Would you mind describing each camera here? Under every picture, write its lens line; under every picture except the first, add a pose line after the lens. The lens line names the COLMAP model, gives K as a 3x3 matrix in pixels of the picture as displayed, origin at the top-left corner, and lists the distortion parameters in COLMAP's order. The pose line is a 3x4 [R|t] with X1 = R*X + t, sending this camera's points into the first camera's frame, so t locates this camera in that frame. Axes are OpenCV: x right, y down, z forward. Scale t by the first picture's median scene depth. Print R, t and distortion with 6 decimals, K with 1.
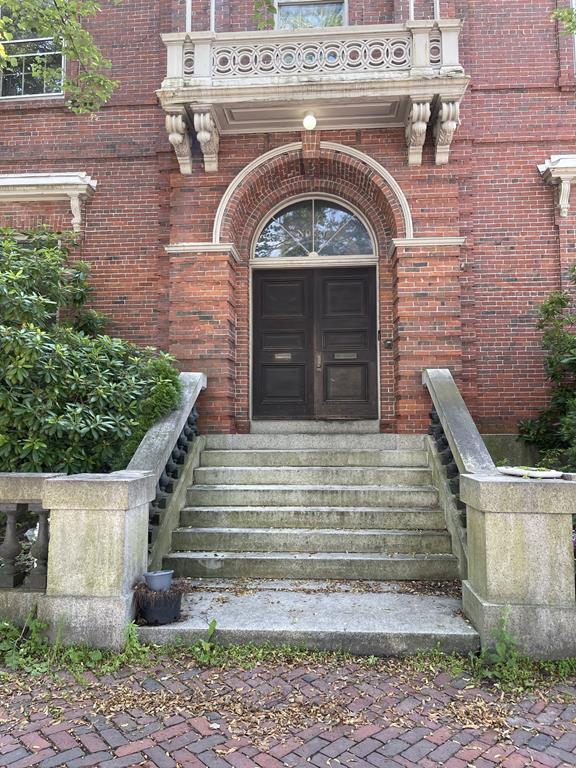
lens RADIAL K [[571.2, 0, 288.6], [0, 571.2, 386.8], [0, 0, 1]] dist [0.059399, -0.075452]
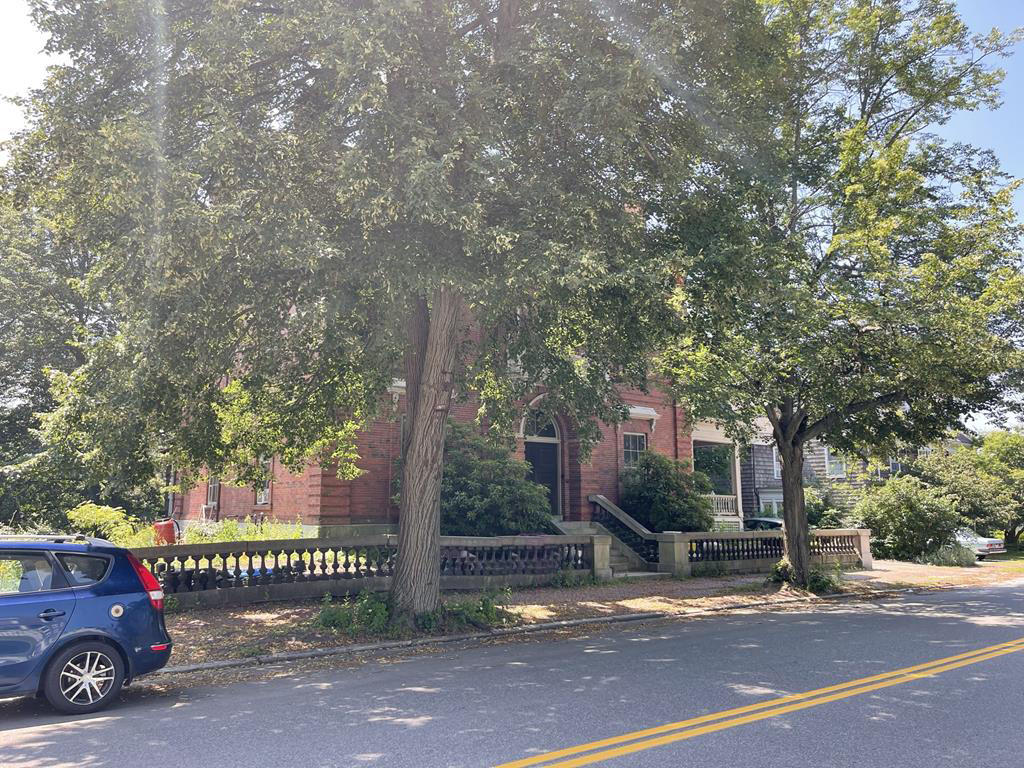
lens RADIAL K [[761.7, 0, 492.2], [0, 761.7, 382.8], [0, 0, 1]] dist [0.059399, -0.075452]
pose [[0.758362, 0.108873, 0.642677, -2.423310], [-0.050776, 0.992824, -0.108273, -0.141327], [-0.649853, 0.049477, 0.758448, -1.326622]]
